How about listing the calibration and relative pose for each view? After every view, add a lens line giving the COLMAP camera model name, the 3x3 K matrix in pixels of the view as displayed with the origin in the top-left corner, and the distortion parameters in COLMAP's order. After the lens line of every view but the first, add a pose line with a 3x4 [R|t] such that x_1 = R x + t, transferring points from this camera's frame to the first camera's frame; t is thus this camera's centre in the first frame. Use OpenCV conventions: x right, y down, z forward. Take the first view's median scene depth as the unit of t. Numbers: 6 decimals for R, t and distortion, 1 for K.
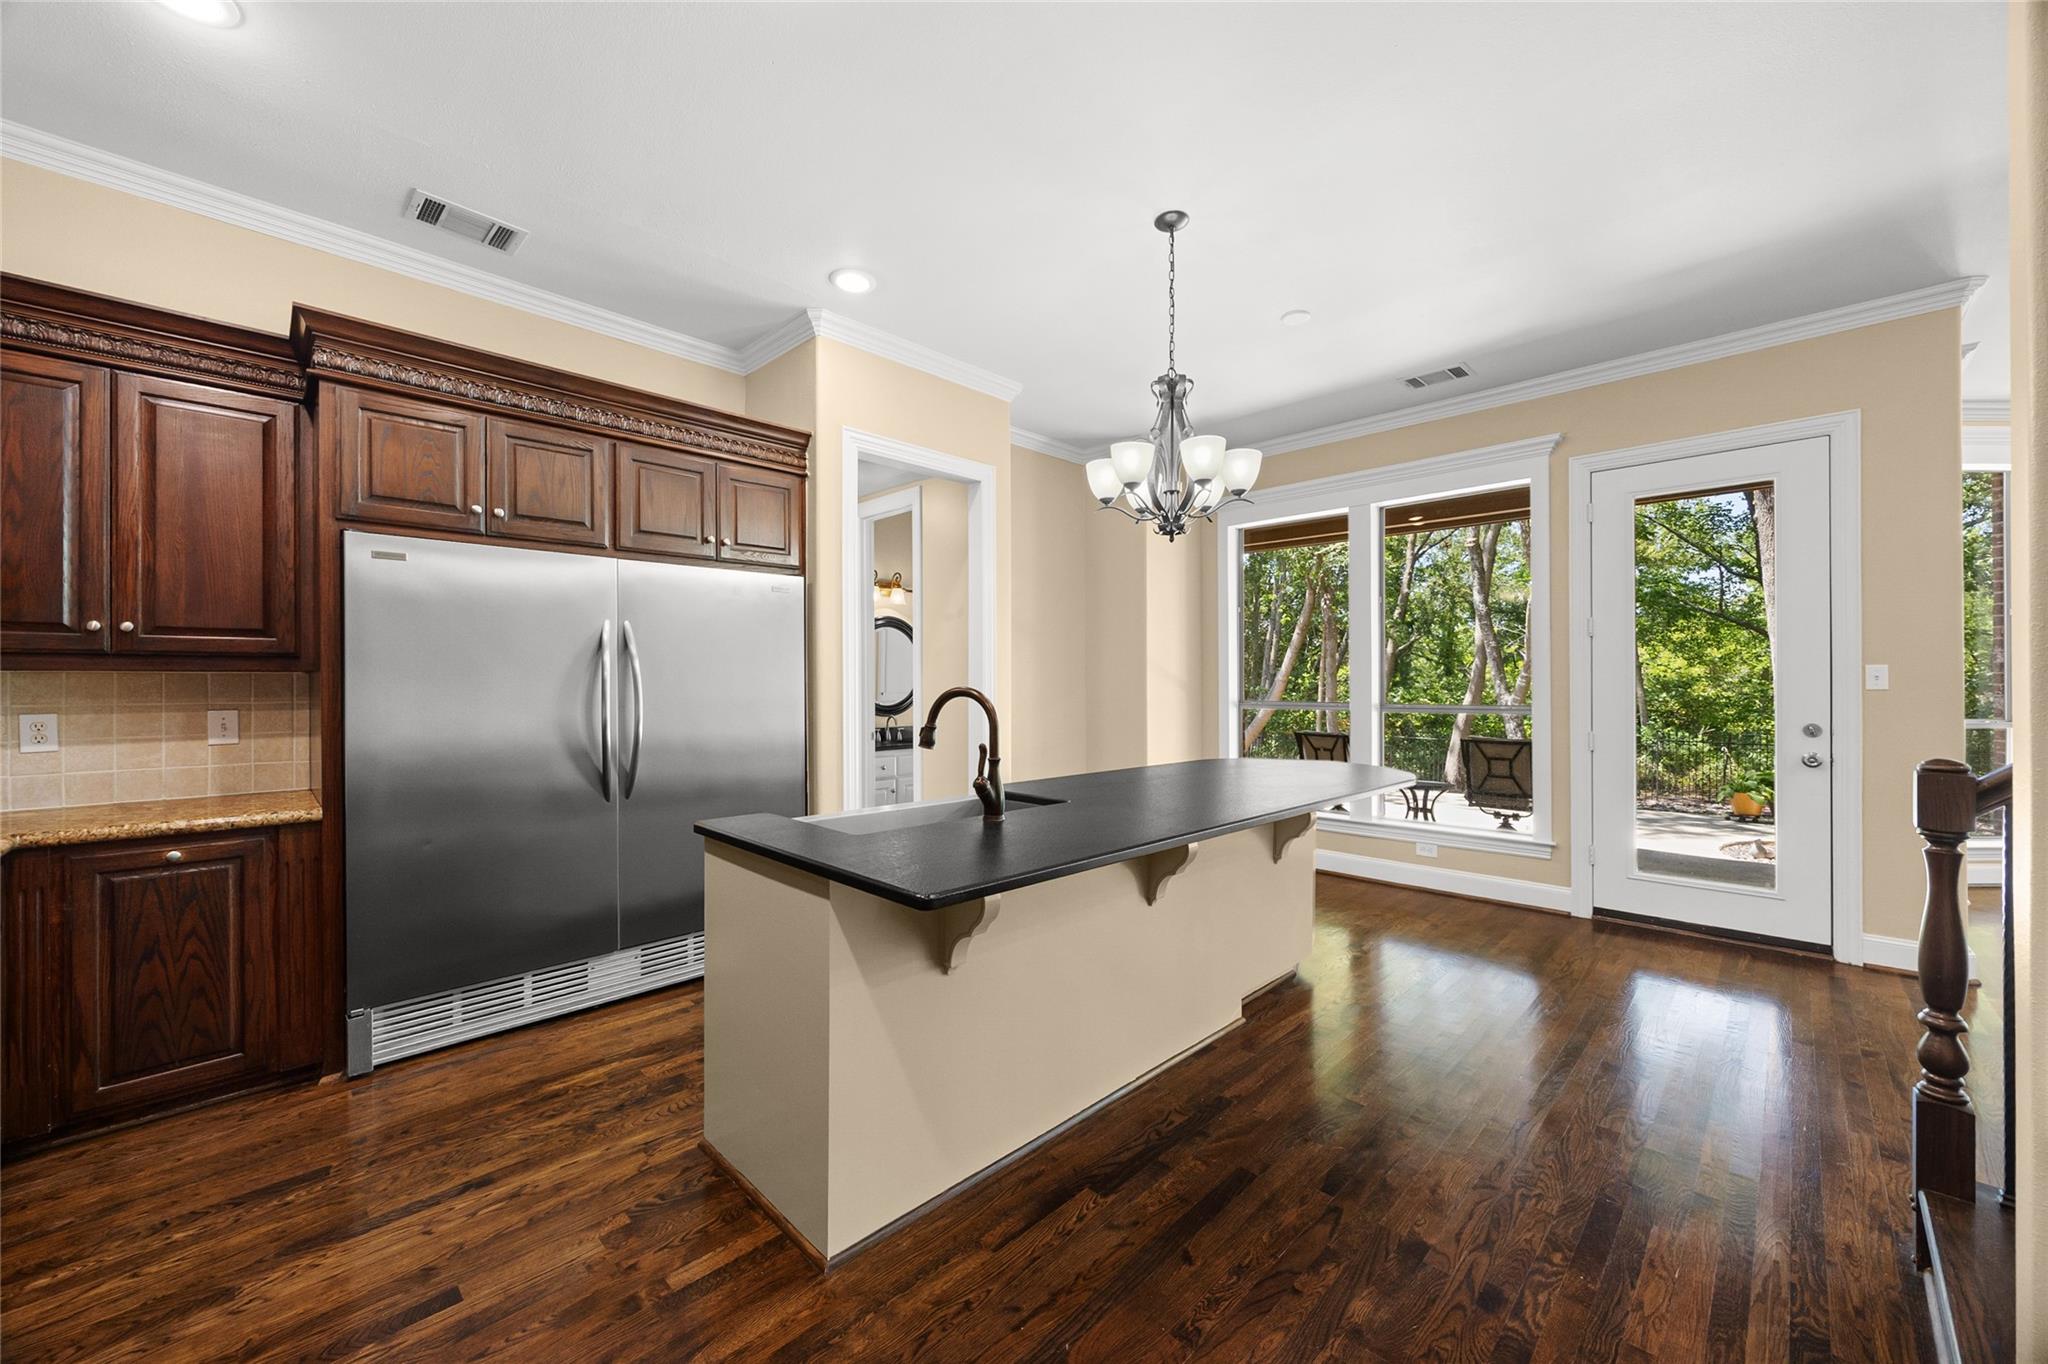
lens RADIAL K [[771.7, 0, 1015.3], [0, 771.7, 681.0], [0, 0, 1]] dist [-0.002486, -0.000395]
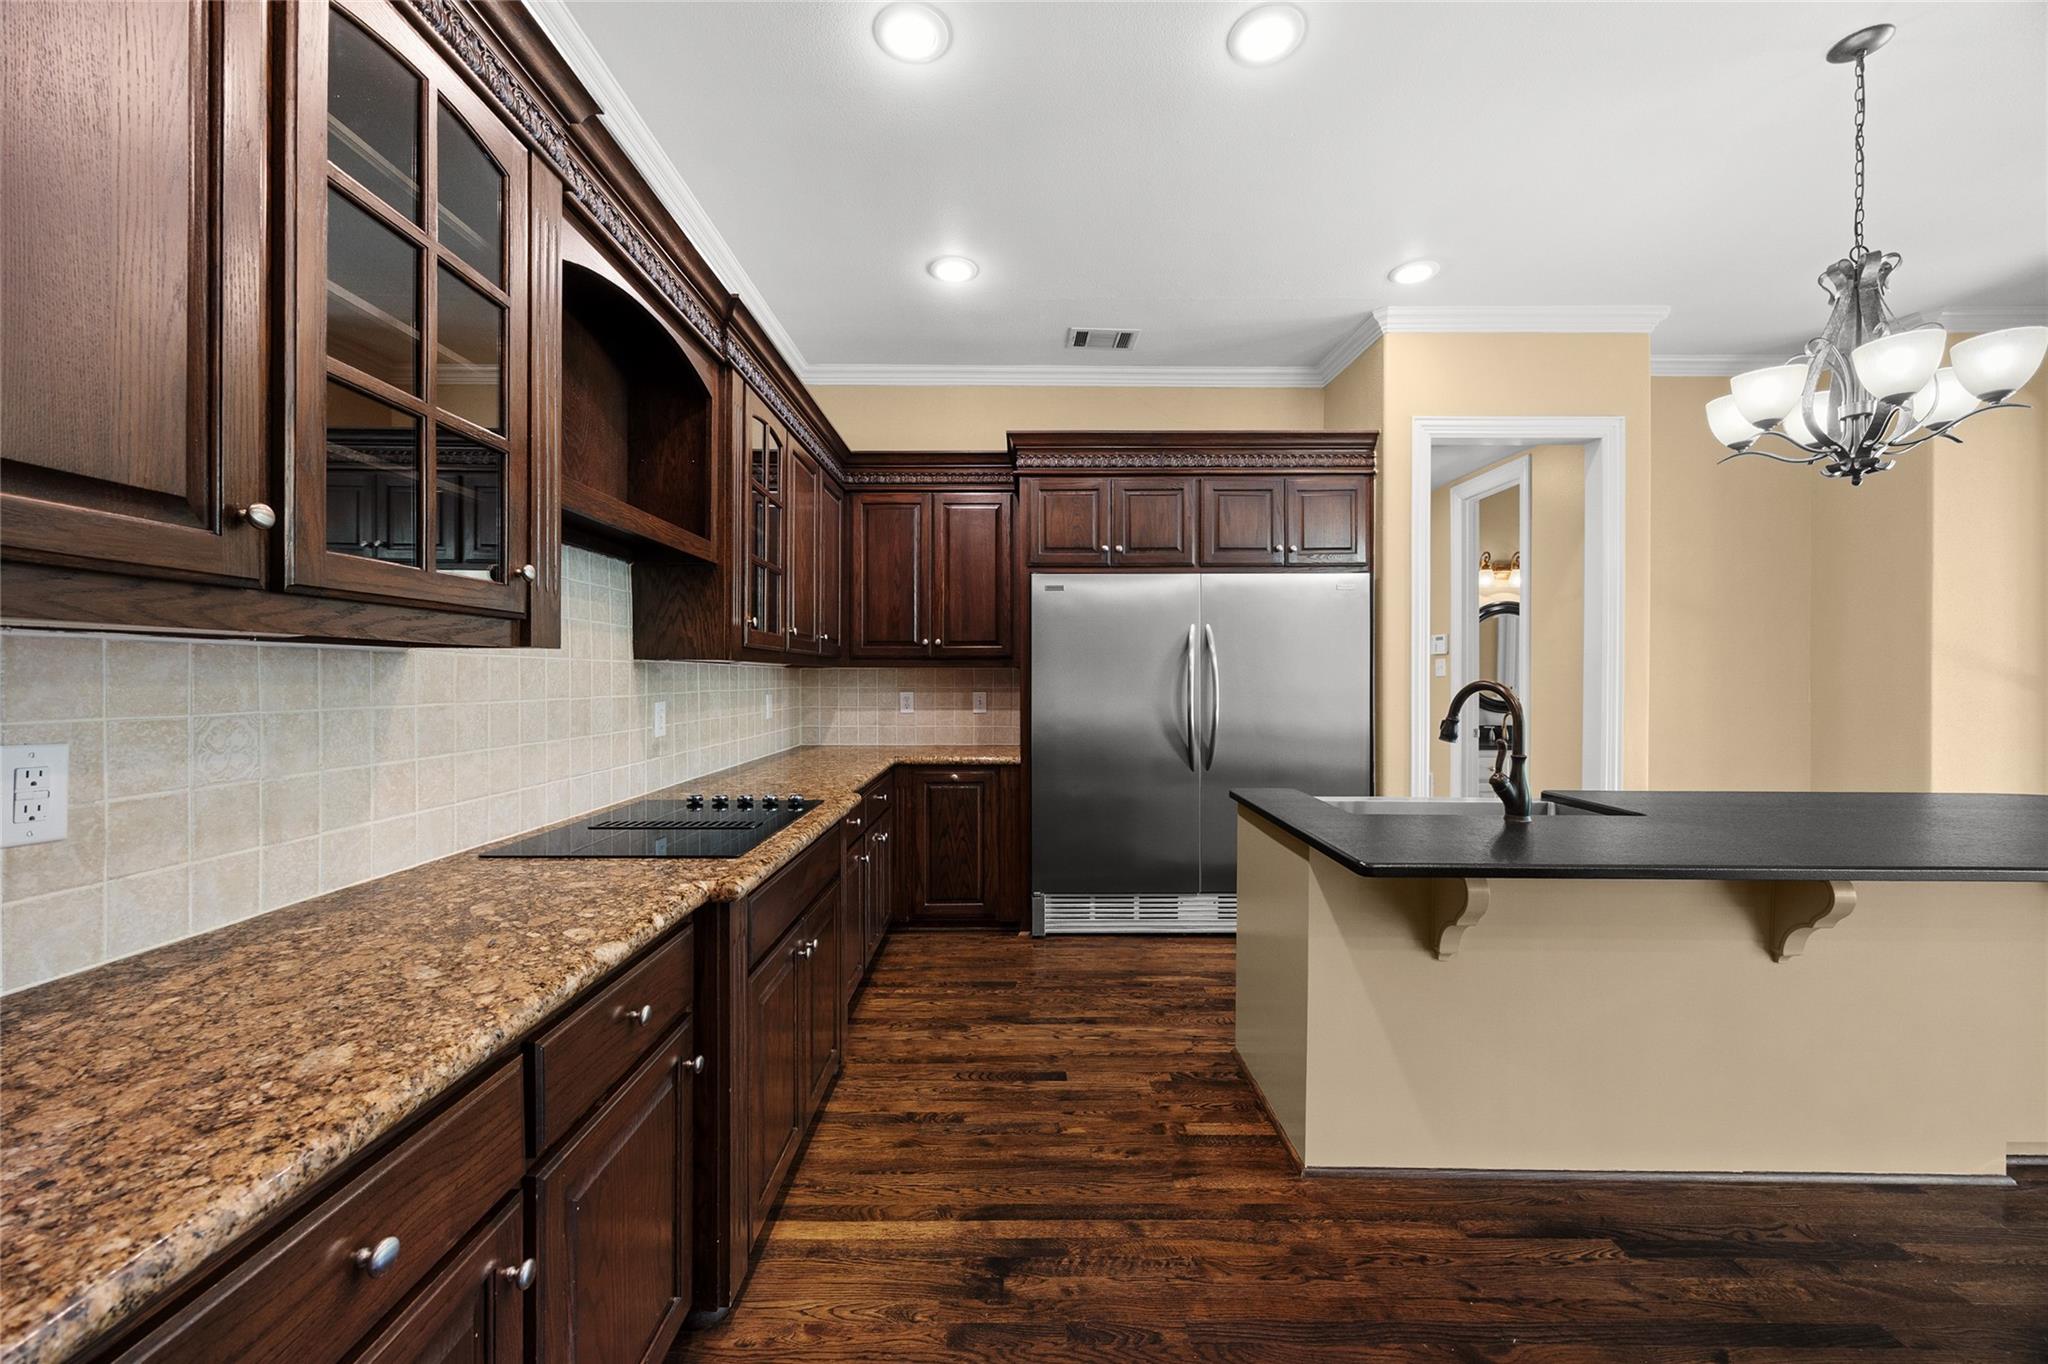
lens RADIAL K [[771.7, 0, 1017.9], [0, 771.7, 681.3], [0, 0, 1]] dist [-0.002486, -0.000395]
pose [[0.708336, 0.008254, -0.705828, 0.176420], [-0.001467, 0.999947, 0.010221, -0.000324], [0.705874, -0.006204, 0.708310, -0.090017]]
